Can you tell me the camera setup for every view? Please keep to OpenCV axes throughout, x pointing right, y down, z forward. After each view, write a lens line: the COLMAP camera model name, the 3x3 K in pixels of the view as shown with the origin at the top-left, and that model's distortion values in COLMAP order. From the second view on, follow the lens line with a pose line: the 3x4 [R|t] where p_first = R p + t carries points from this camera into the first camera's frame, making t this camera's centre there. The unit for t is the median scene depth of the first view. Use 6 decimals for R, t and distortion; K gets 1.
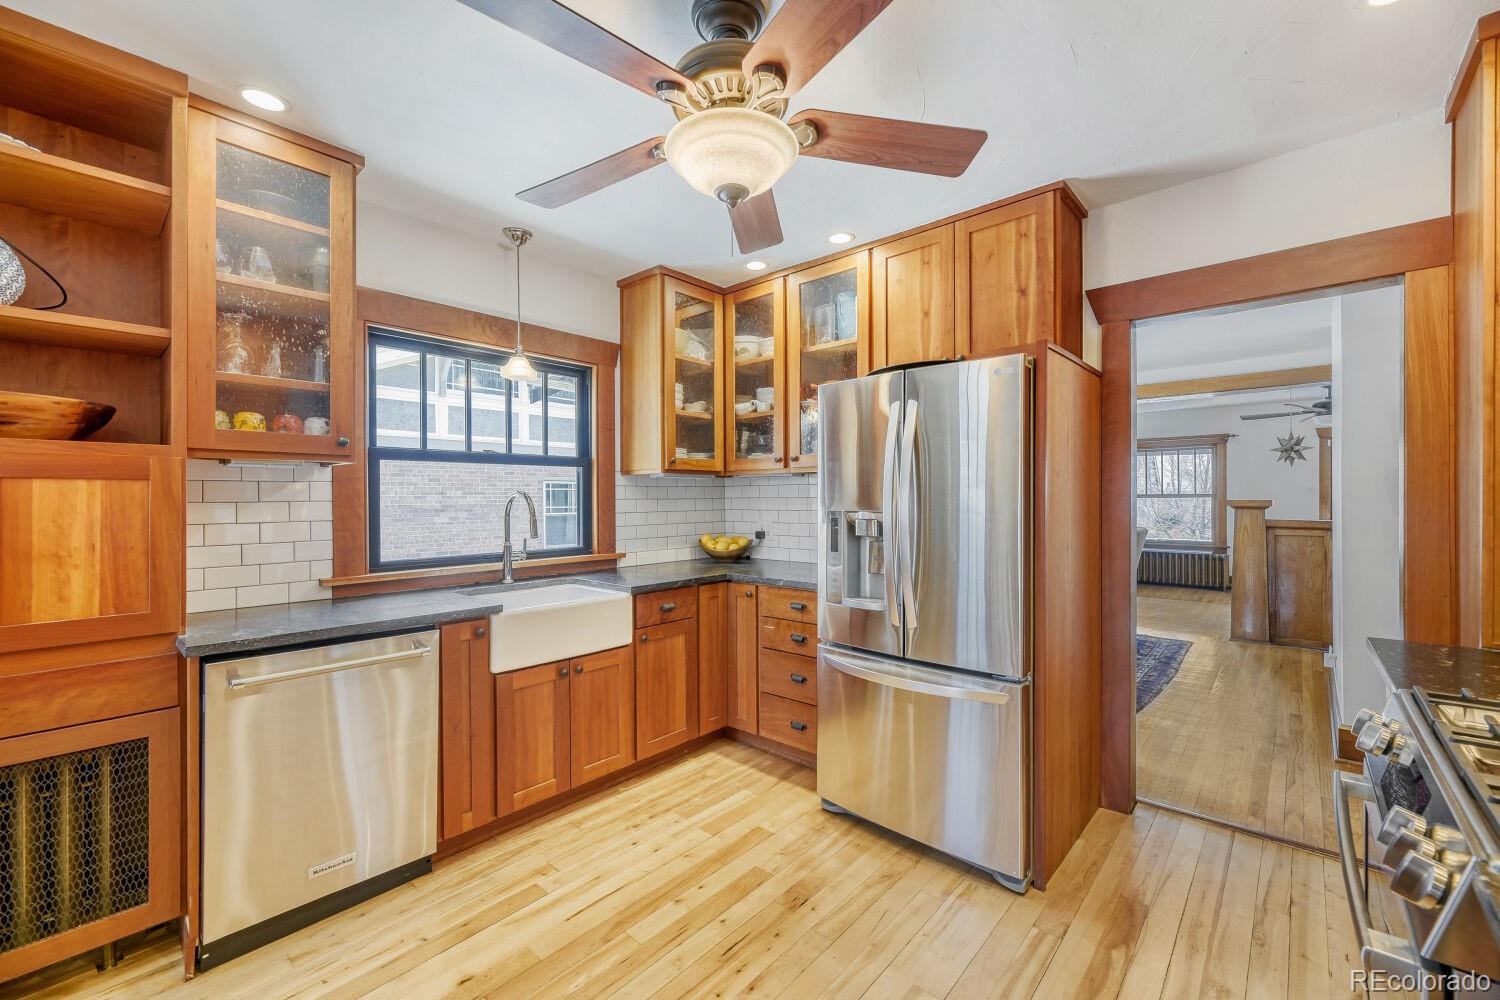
lens RADIAL K [[612.6, 0, 741.4], [0, 612.6, 498.1], [0, 0, 1]] dist [0.009355, -0.001299]
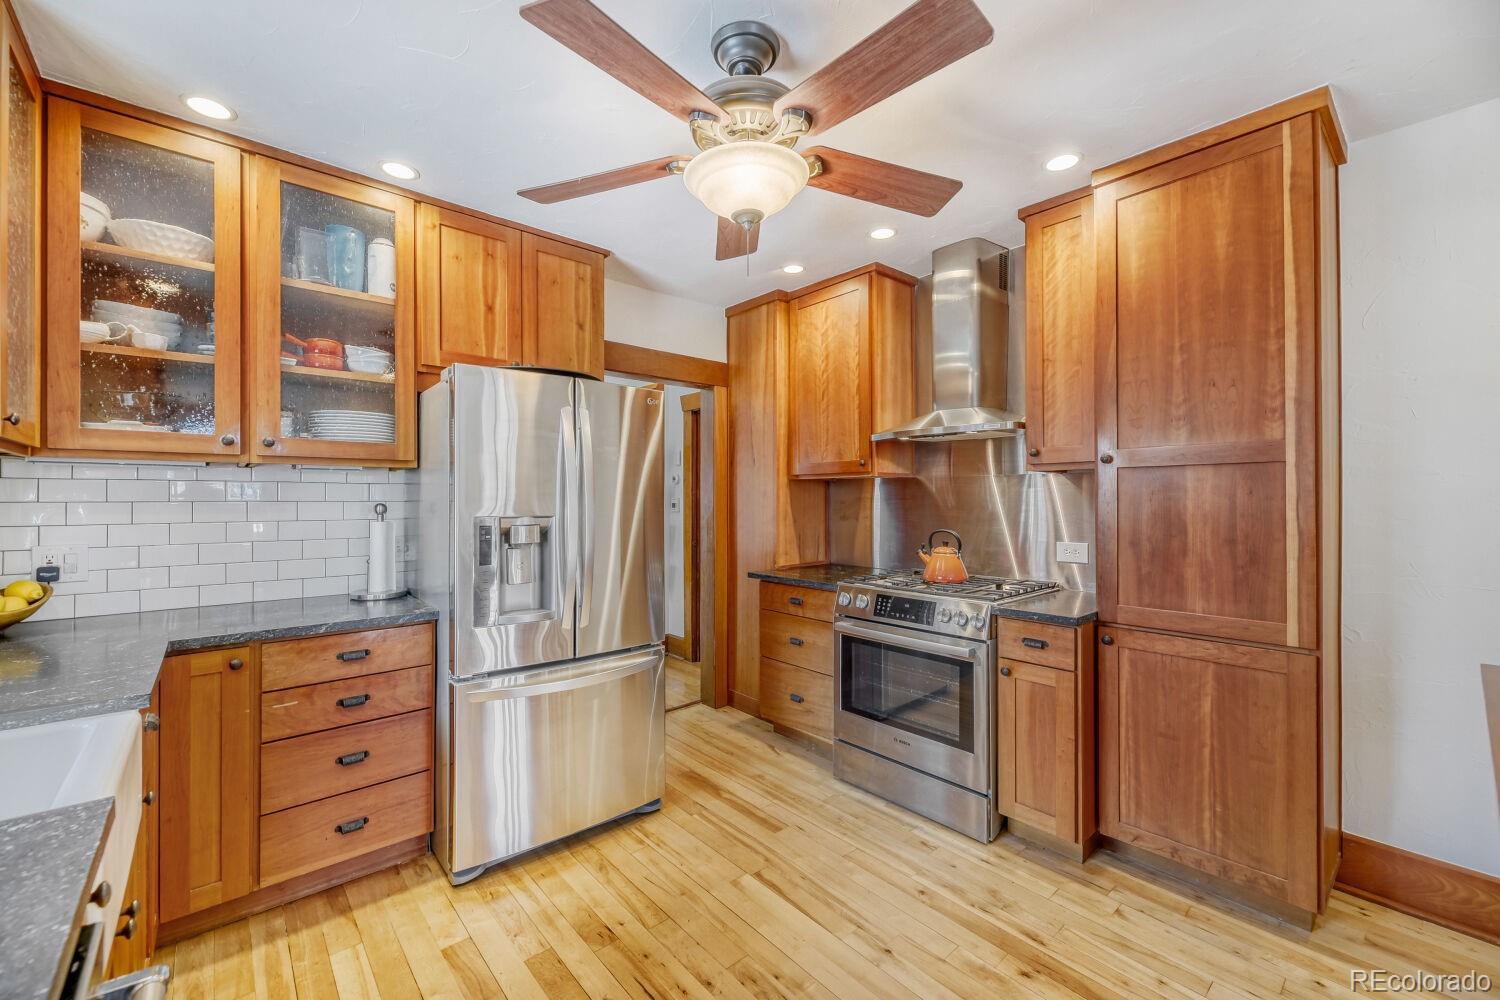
lens RADIAL K [[612.6, 0, 755.3], [0, 612.6, 499.1], [0, 0, 1]] dist [0.009355, -0.001299]
pose [[0.101660, 0.005631, 0.994803, -0.631872], [0.001679, 0.999982, -0.005832, 0.000869], [-0.994818, 0.002263, 0.101649, 0.520530]]
